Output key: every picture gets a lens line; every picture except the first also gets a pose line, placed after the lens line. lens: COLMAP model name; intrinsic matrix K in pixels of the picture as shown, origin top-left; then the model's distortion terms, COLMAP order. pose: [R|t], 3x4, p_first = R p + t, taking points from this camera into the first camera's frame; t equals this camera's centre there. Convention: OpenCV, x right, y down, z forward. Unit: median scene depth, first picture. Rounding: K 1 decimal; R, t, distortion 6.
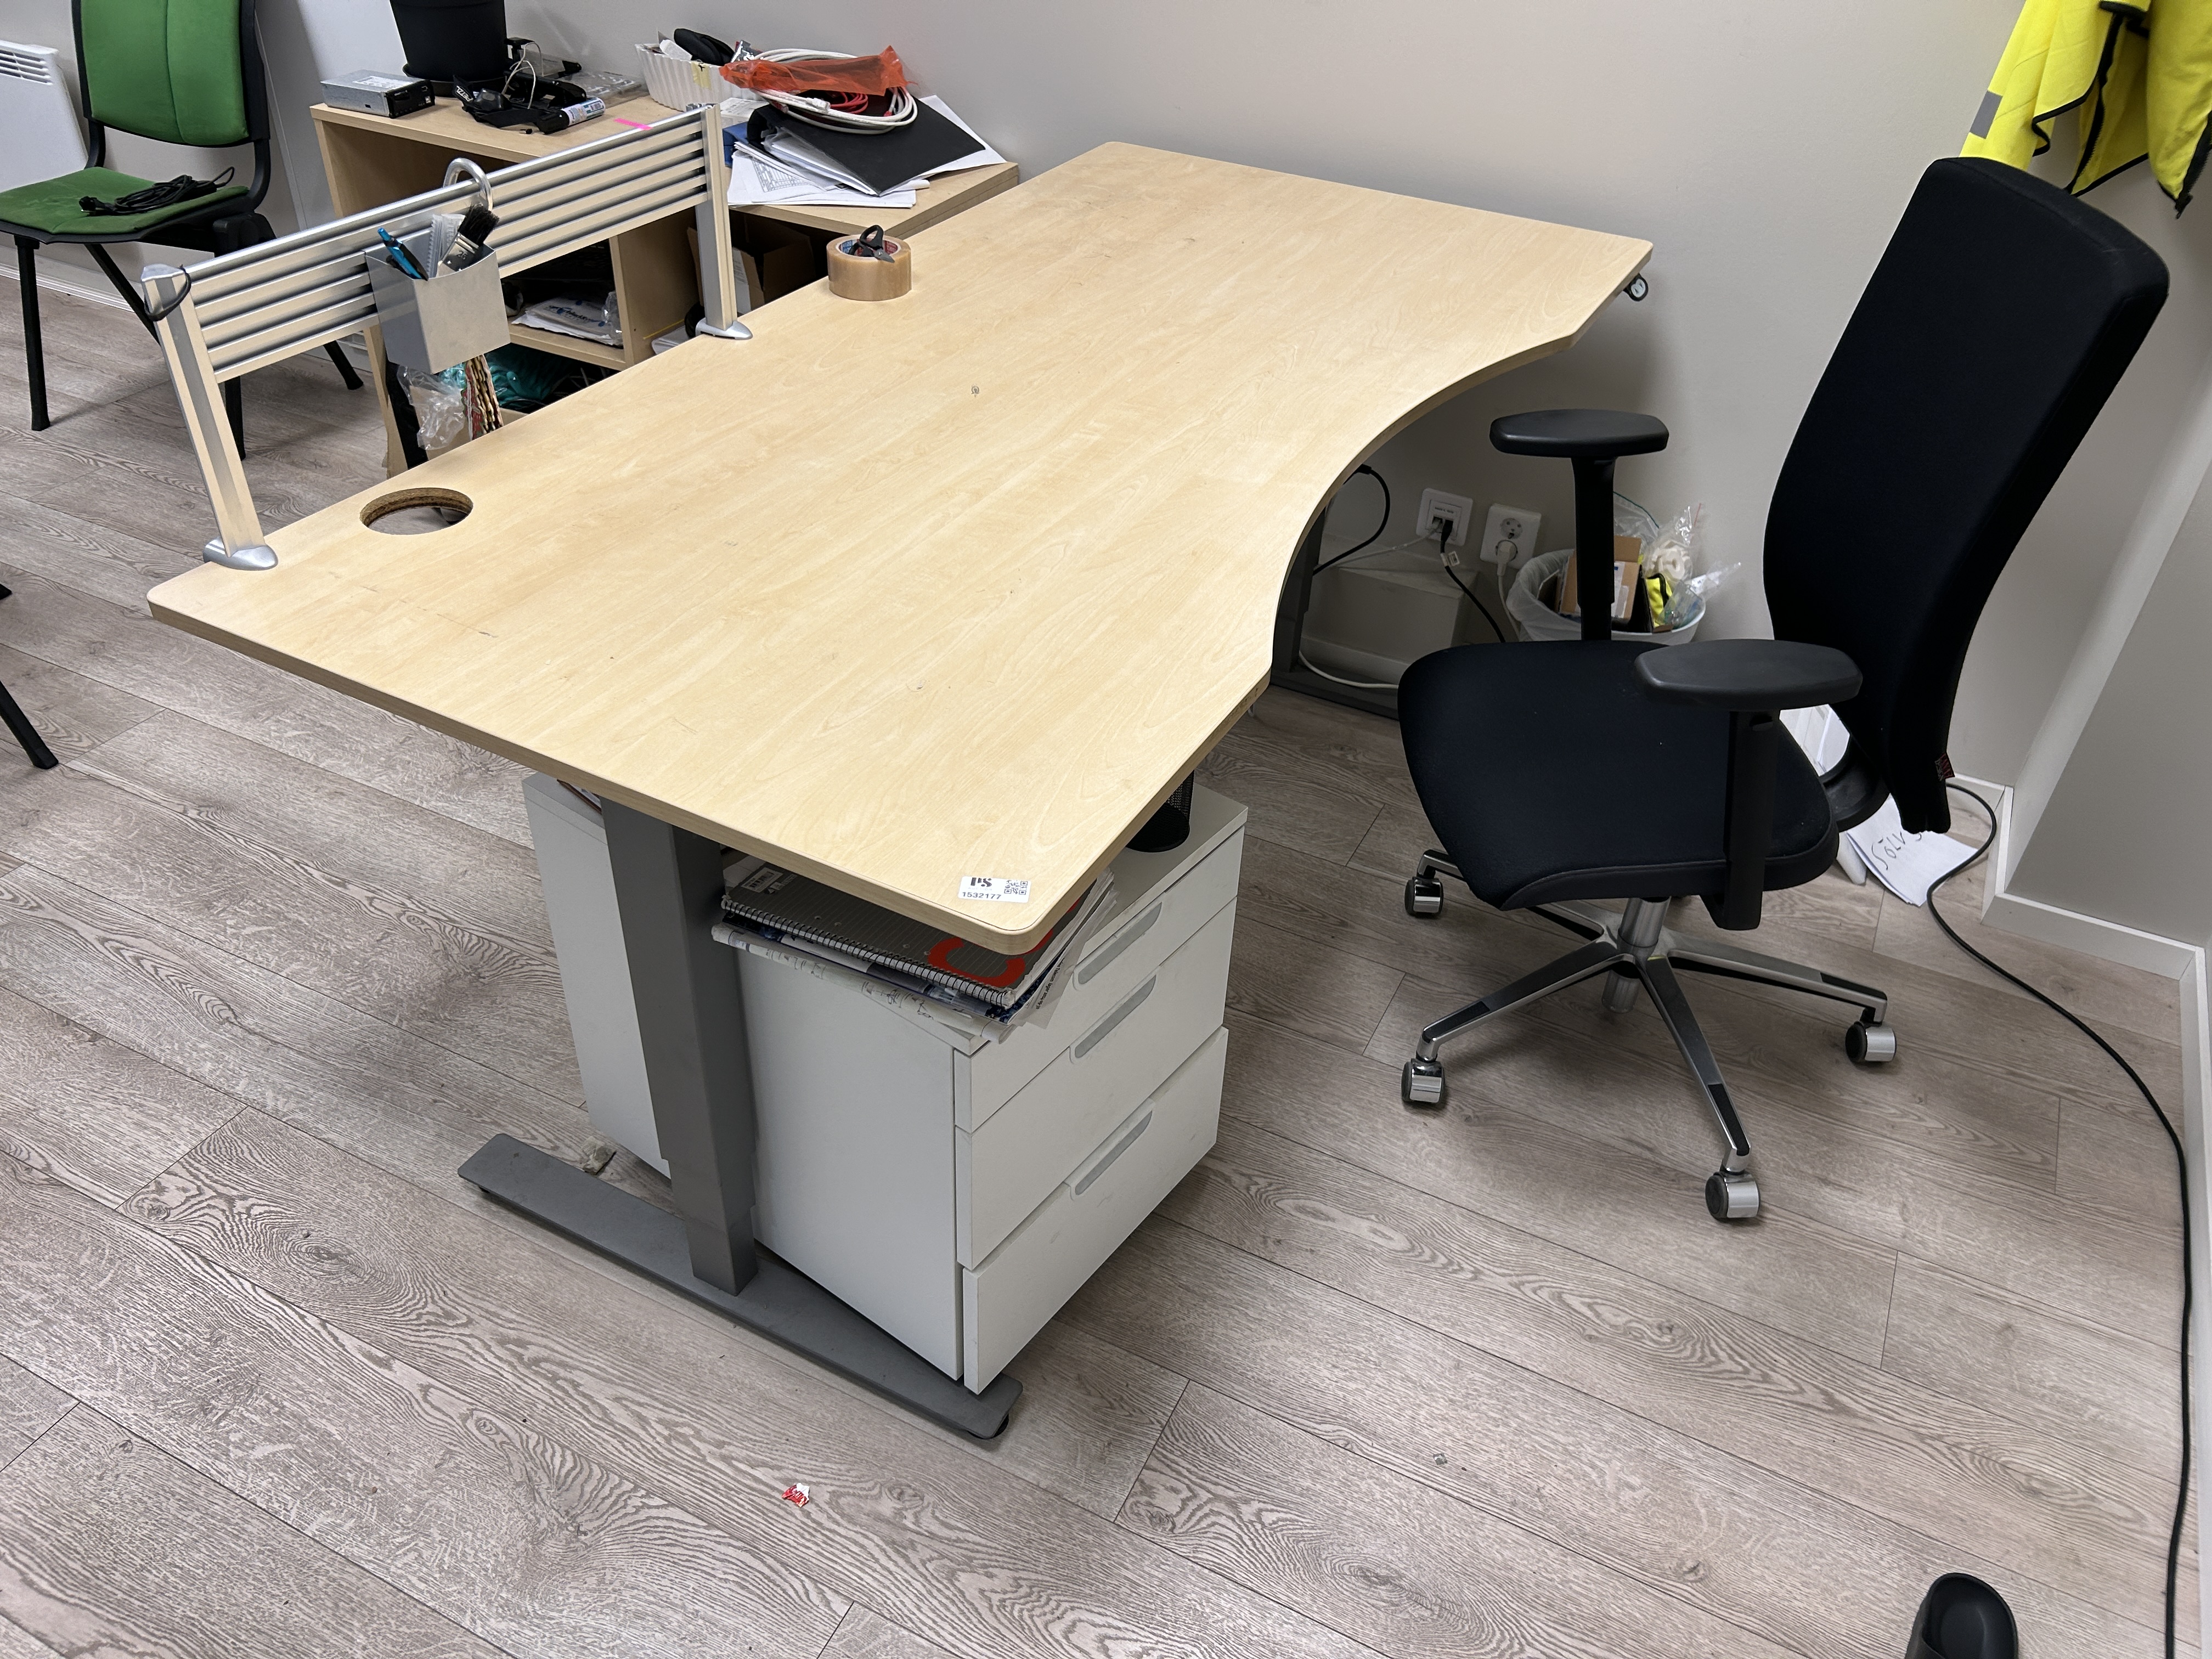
lens RADIAL K [[1683.9, 0, 1108.7], [0, 1683.9, 842.3], [0, 0, 1]] dist [0.056291, -0.069640]
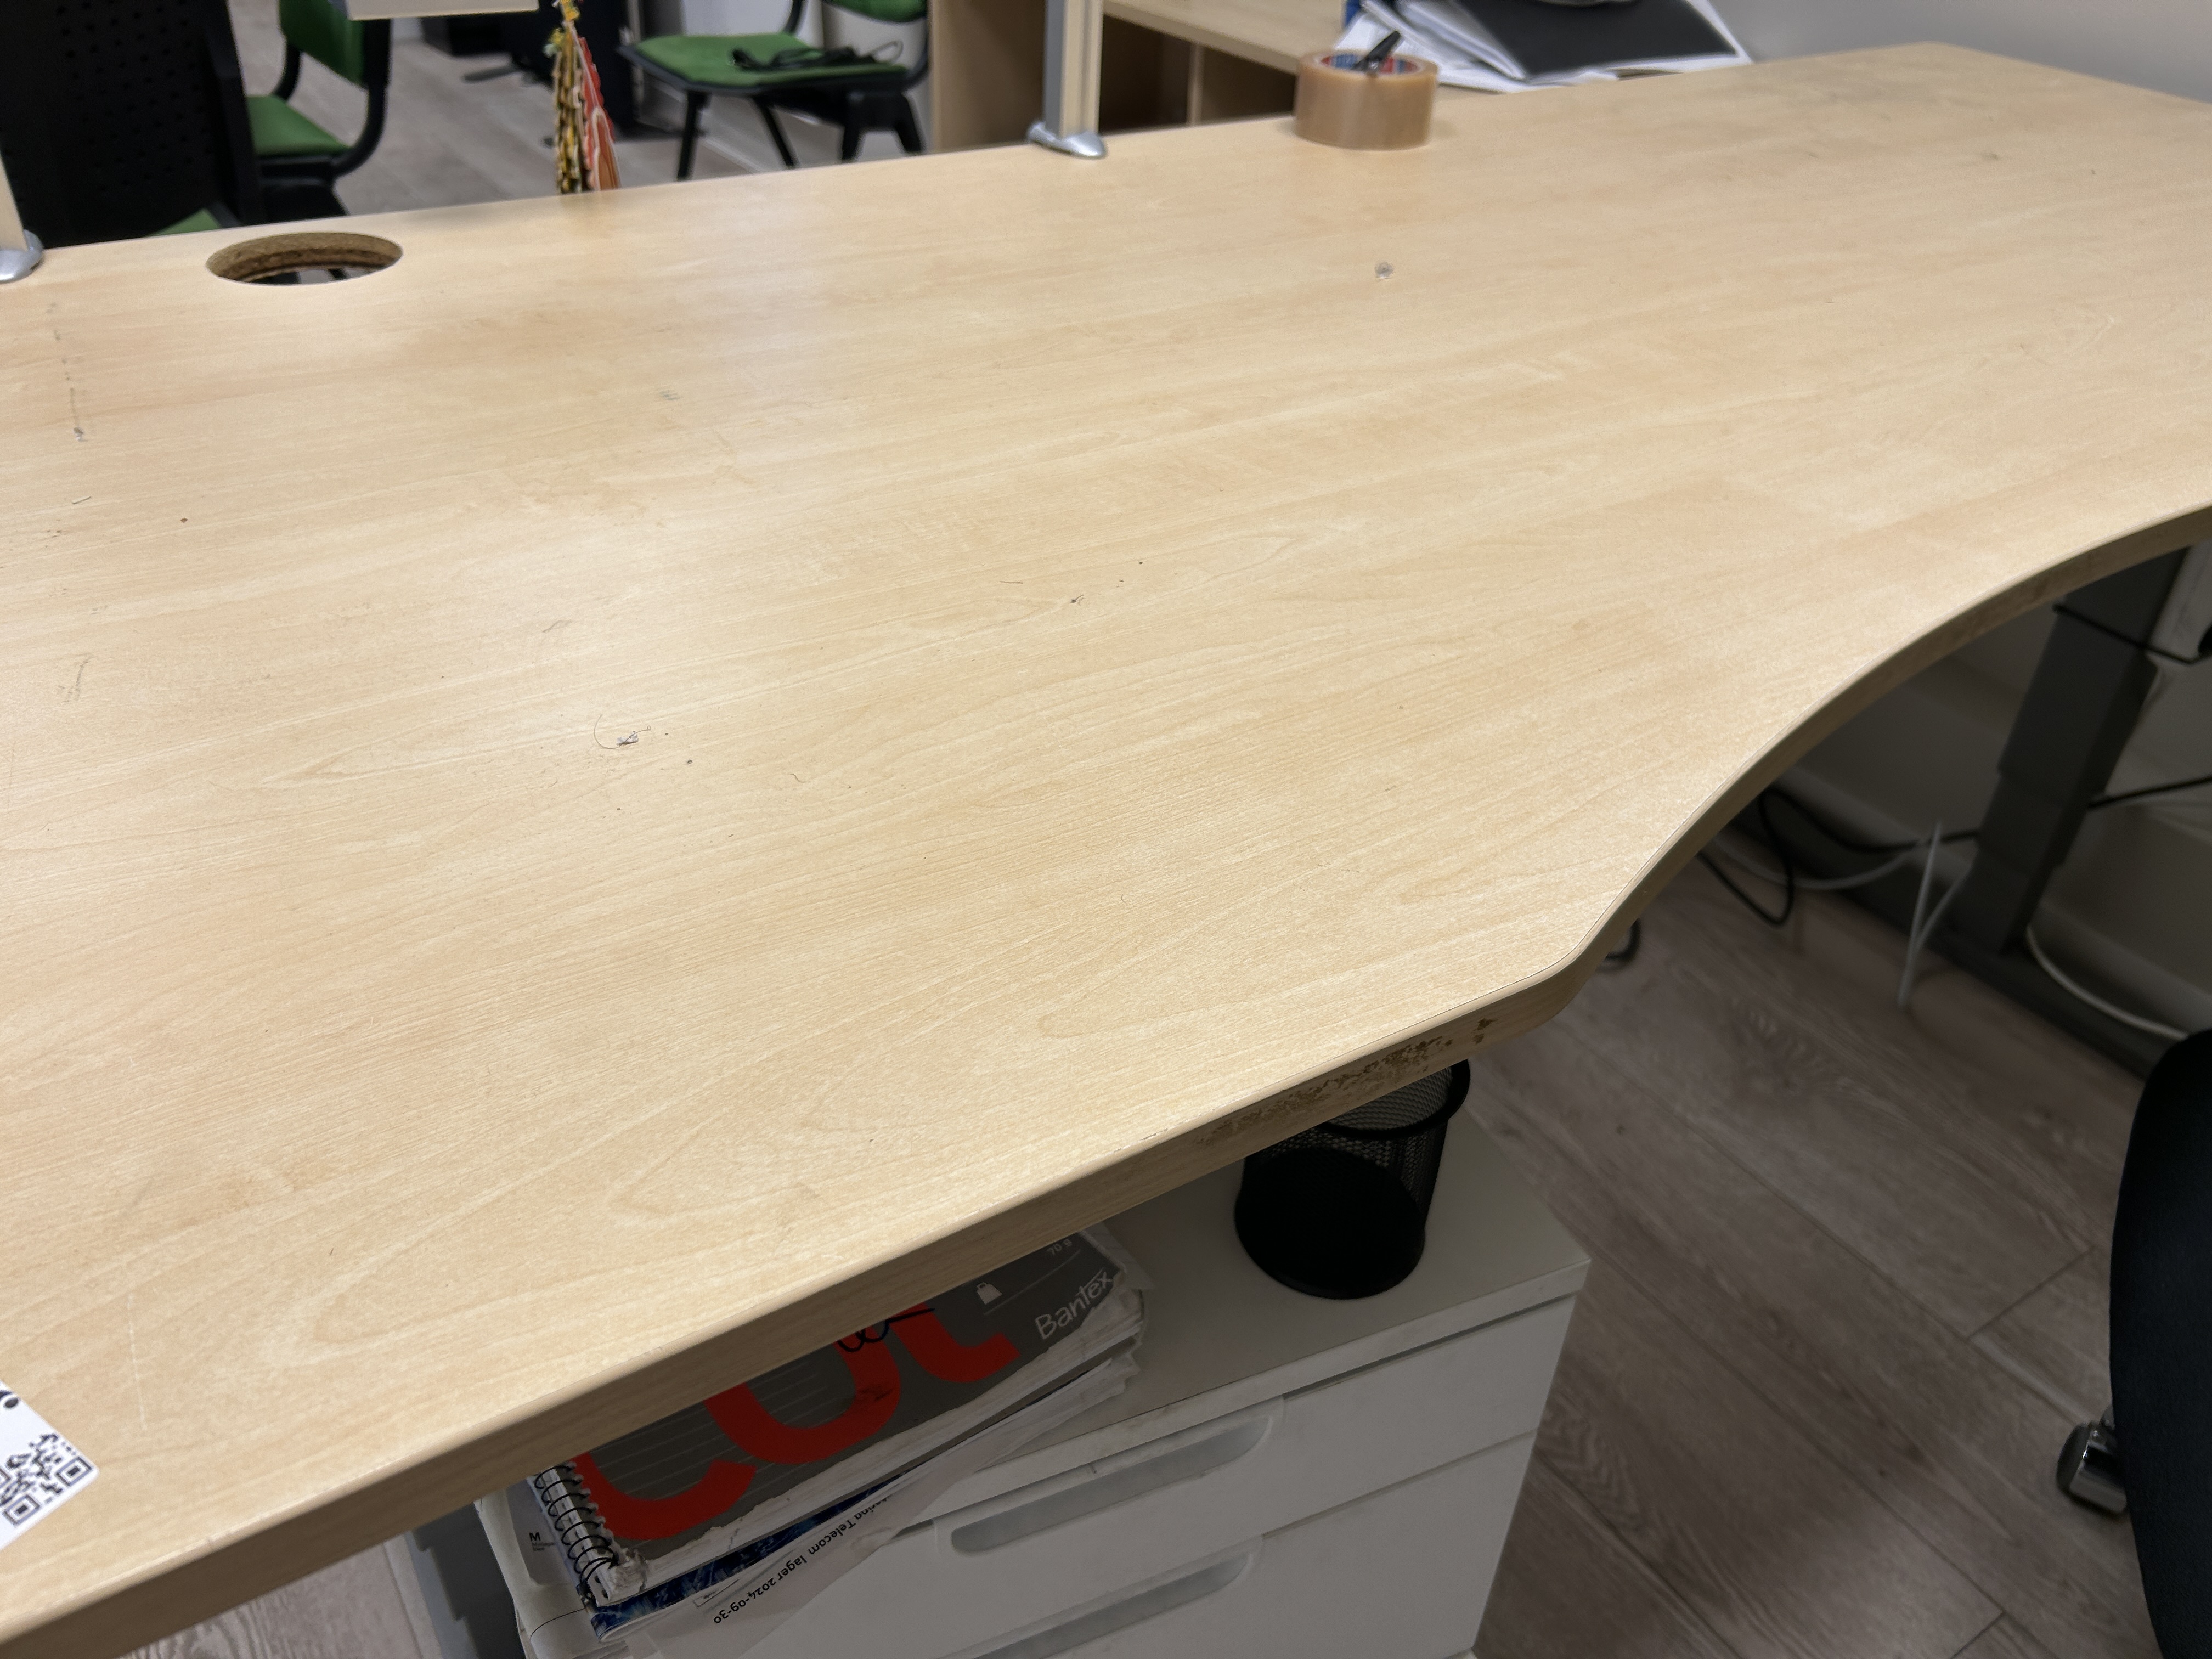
lens RADIAL K [[1715.4, 0, 1106.0], [0, 1715.4, 829.5], [0, 0, 1]] dist [-0.008005, -0.006234]
pose [[0.863975, 0.276739, -0.420669, 0.084102], [-0.301745, 0.953360, 0.007444, -0.058424], [0.403109, 0.120503, 0.907184, 0.365551]]
